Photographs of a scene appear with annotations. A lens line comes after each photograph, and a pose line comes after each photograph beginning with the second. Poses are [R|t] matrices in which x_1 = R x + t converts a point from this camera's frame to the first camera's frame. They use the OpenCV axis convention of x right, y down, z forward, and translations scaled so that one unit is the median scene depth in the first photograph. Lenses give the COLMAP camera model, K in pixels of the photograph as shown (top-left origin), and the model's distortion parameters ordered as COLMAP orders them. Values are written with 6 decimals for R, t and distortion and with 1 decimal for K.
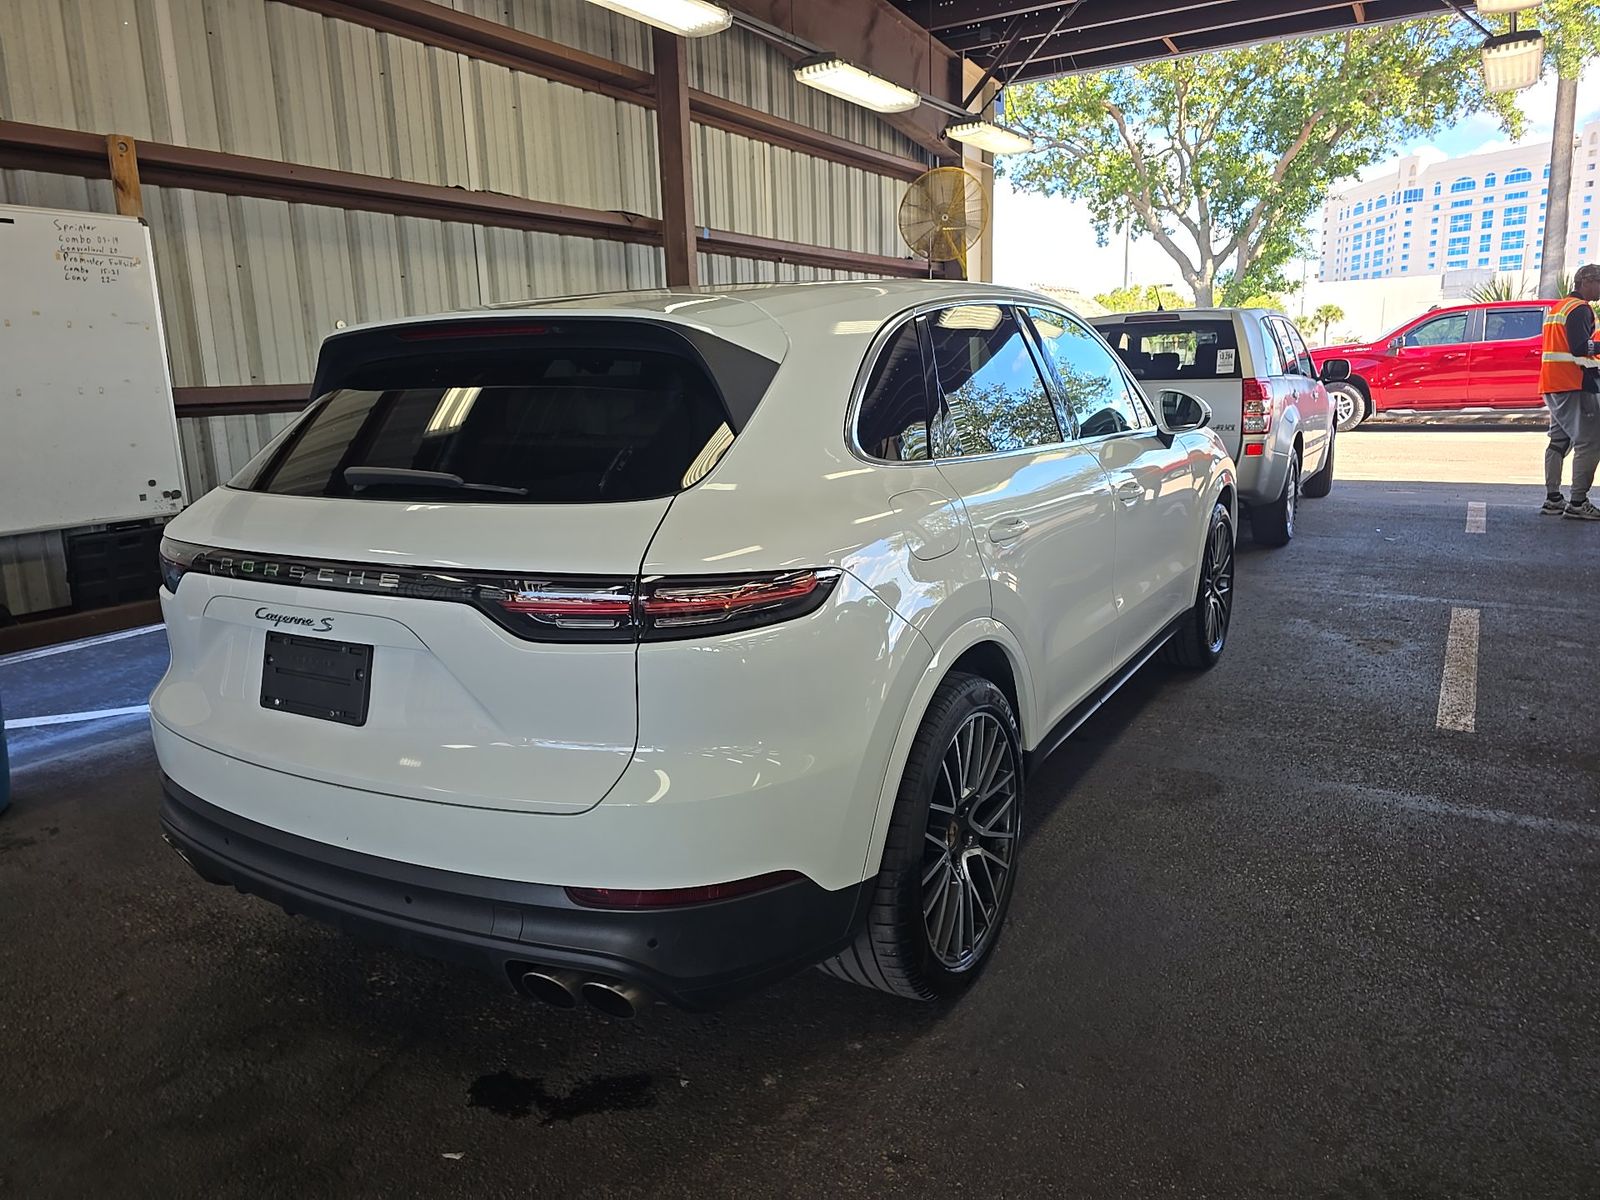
lens RADIAL K [[1085.1, 0, 800.0], [0, 1085.1, 600.0], [0, 0, 1]] dist [0.048607, -0.044719]
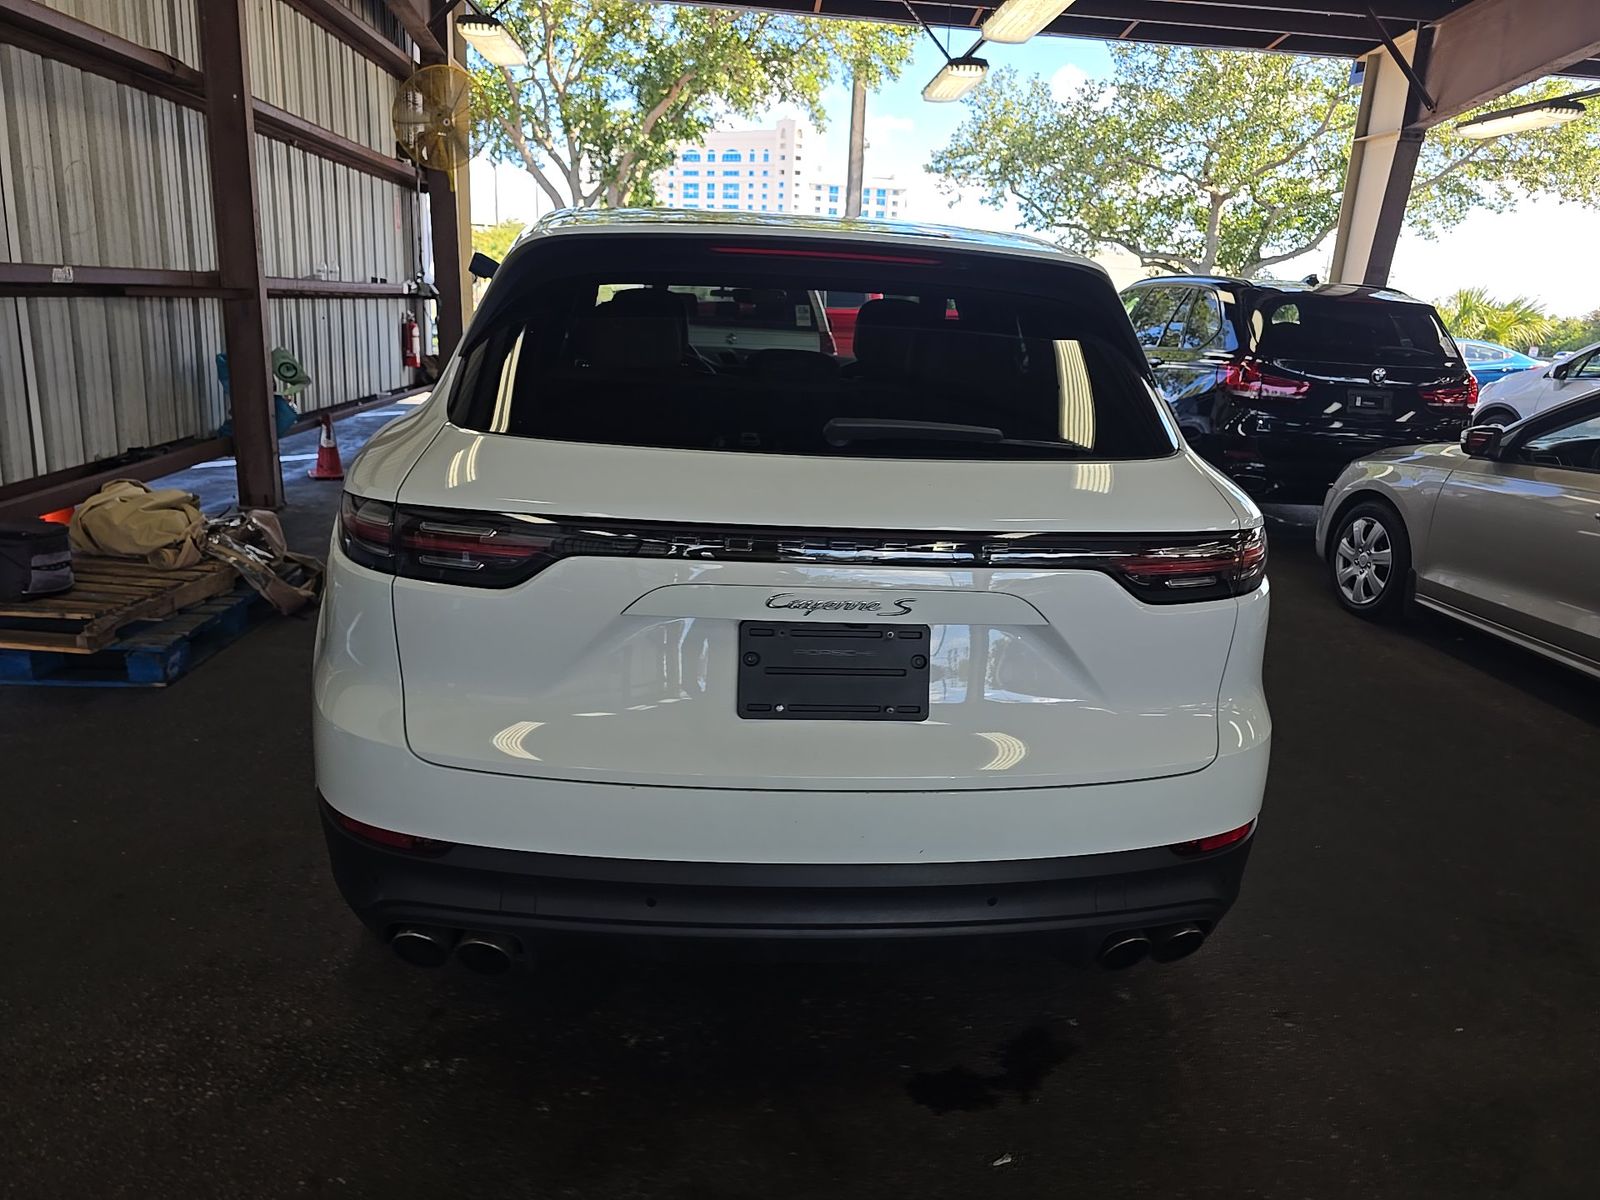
lens RADIAL K [[1085.1, 0, 800.0], [0, 1085.1, 600.0], [0, 0, 1]] dist [0.048607, -0.044719]
pose [[0.800573, -0.085947, 0.593040, -0.221101], [0.049543, 0.995766, 0.077432, -0.011253], [-0.597184, -0.032609, 0.801441, 0.085136]]
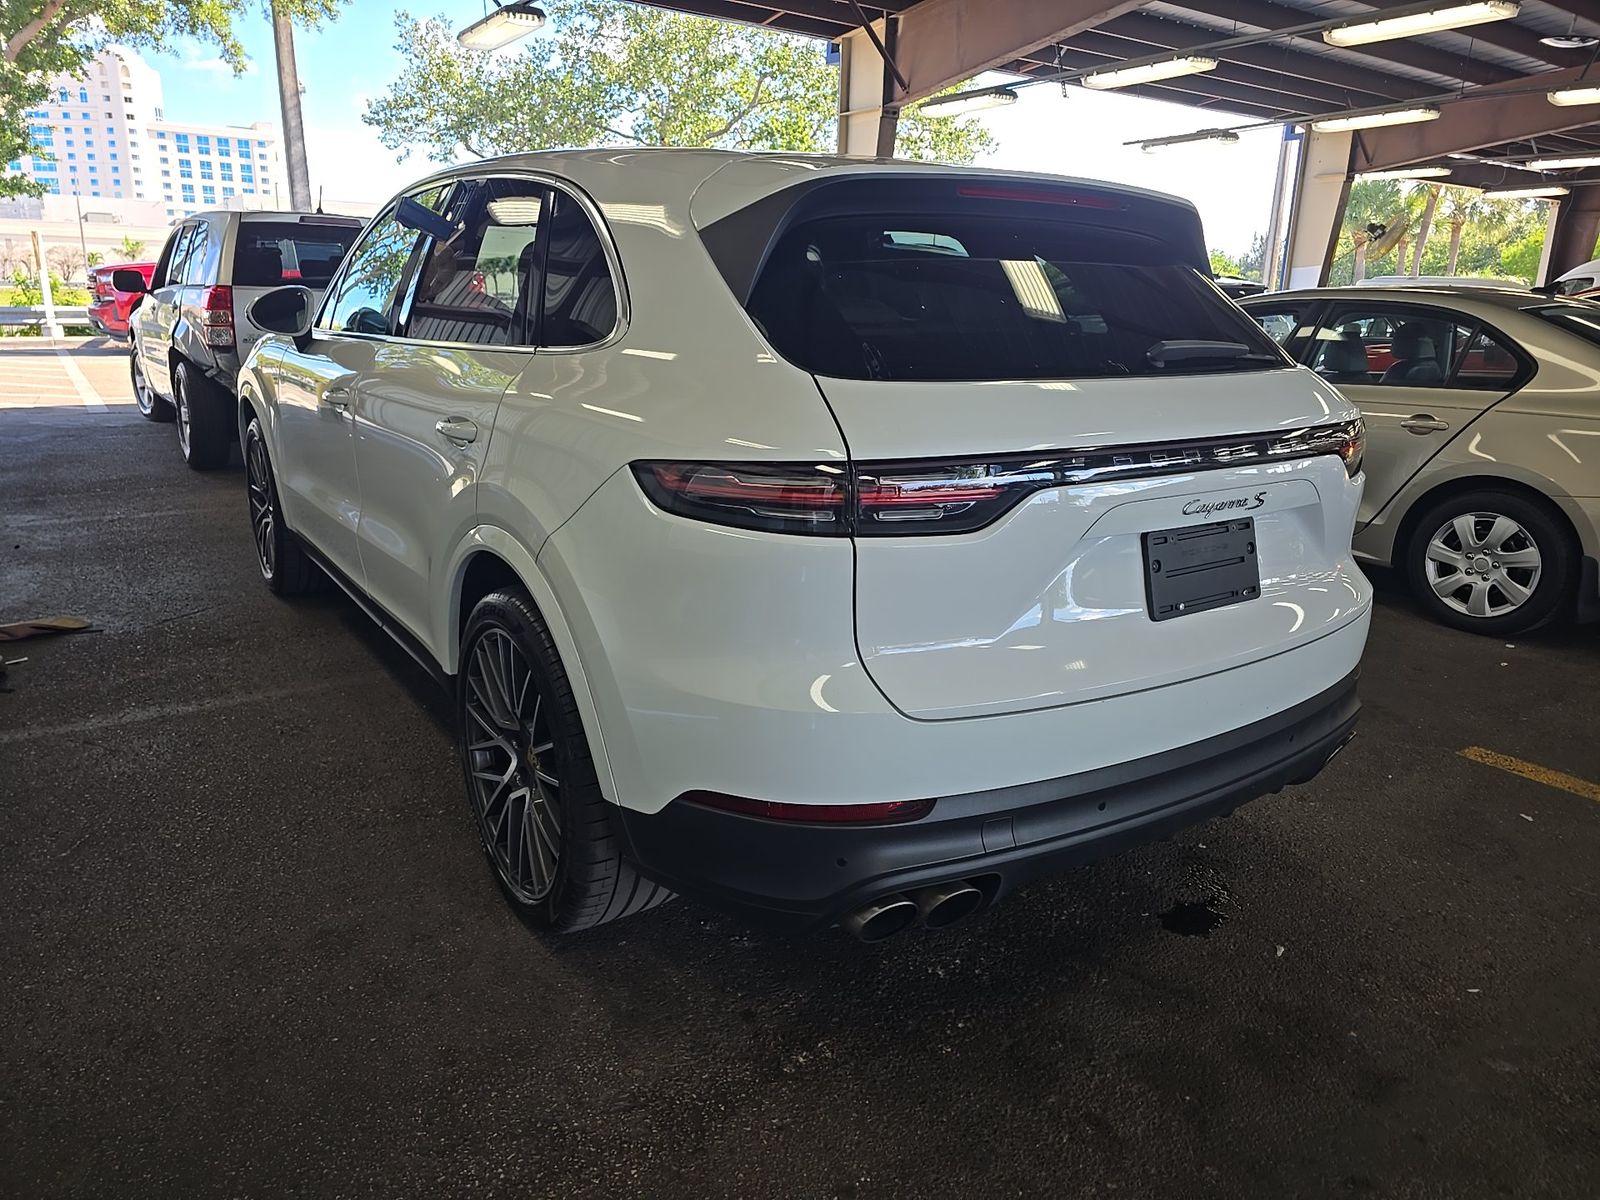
lens RADIAL K [[1085.1, 0, 800.0], [0, 1085.1, 600.0], [0, 0, 1]] dist [0.048607, -0.044719]
pose [[0.400200, -0.208241, 0.892455, -0.330668], [0.153709, 0.975298, 0.158645, -0.023927], [-0.903445, 0.073689, 0.422322, 0.214457]]
